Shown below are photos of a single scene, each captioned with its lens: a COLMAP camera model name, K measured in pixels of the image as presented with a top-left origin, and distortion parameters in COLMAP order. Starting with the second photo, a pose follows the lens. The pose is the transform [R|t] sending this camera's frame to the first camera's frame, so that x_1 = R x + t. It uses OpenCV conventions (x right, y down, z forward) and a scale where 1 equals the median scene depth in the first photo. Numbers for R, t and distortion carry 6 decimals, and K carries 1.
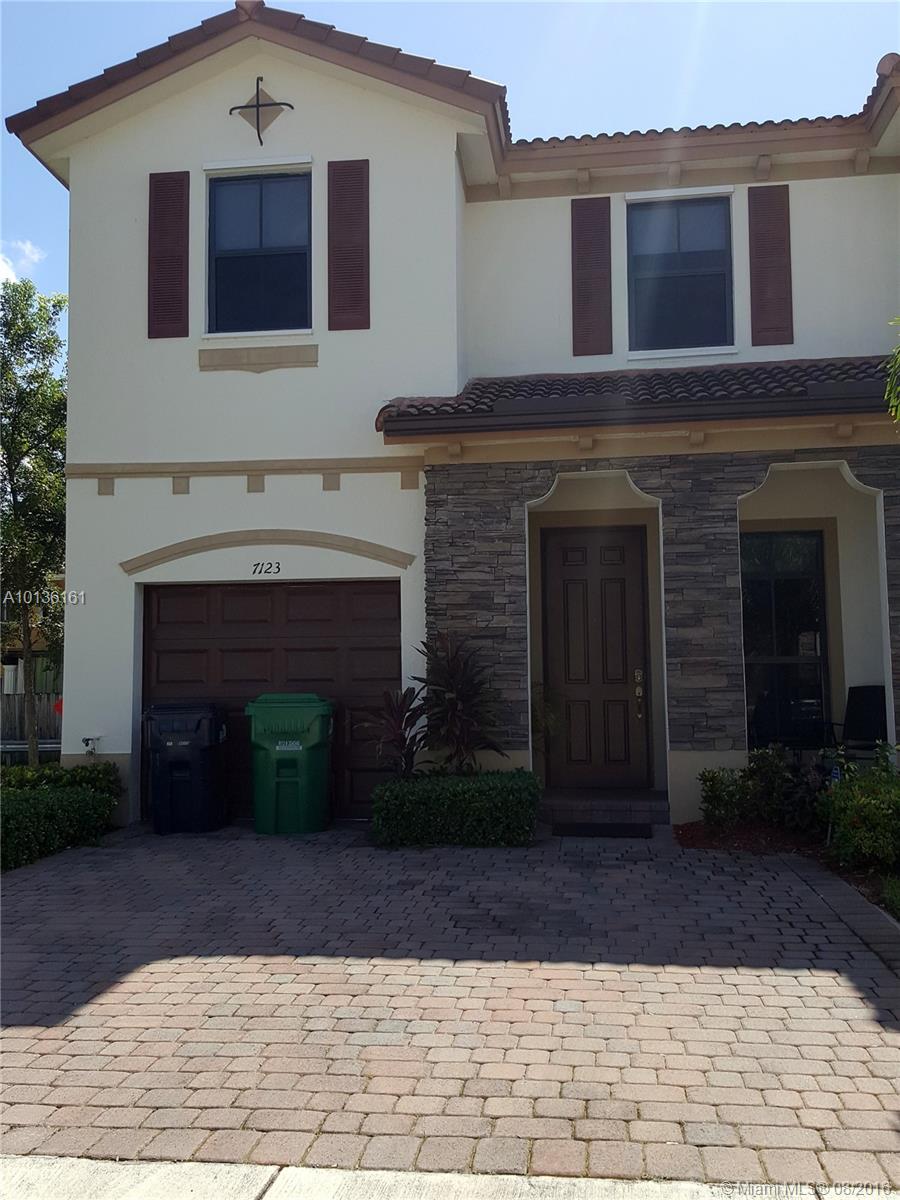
lens RADIAL K [[1179.8, 0, 450.0], [0, 1179.8, 600.0], [0, 0, 1]] dist [0.190368, -0.401409]
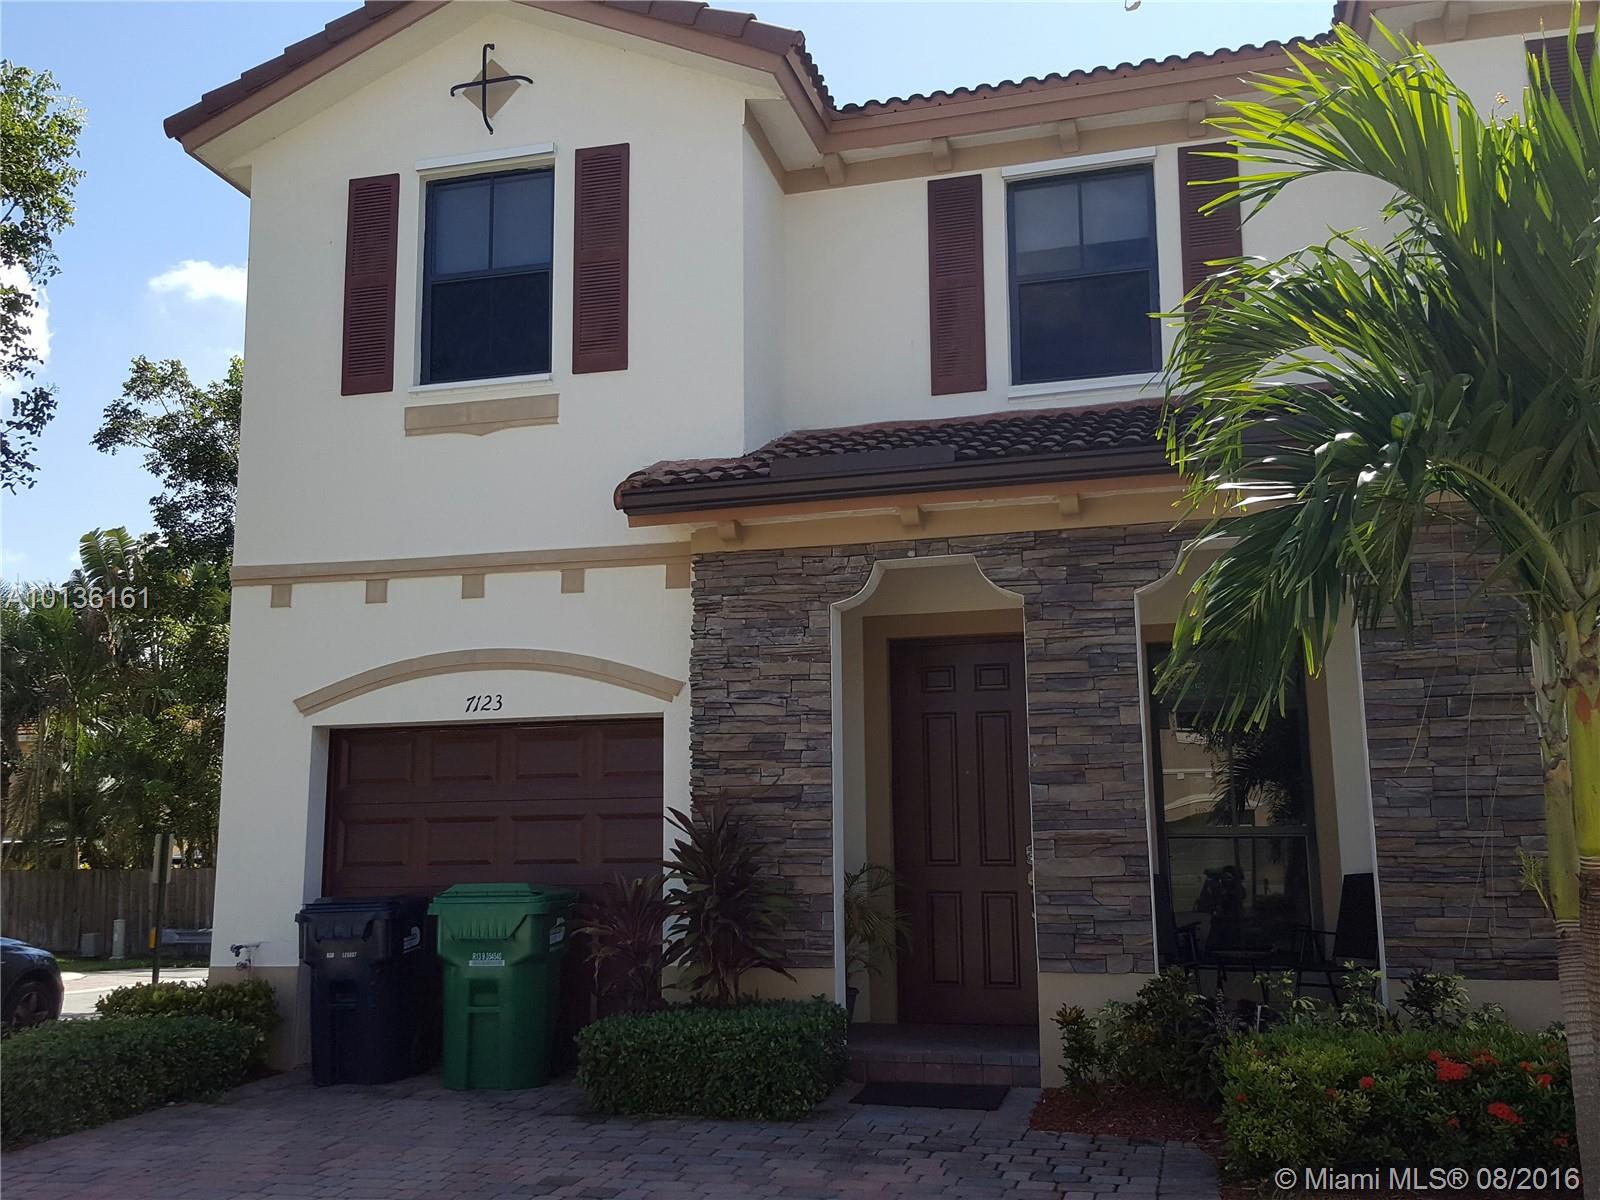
lens RADIAL K [[1573.0, 0, 800.0], [0, 1573.0, 600.0], [0, 0, 1]] dist [0.190368, -0.401409]
pose [[0.988918, -0.022015, -0.146822, 0.175940], [0.009847, 0.996493, -0.083092, -0.007682], [0.148136, 0.080726, 0.985667, 0.081800]]
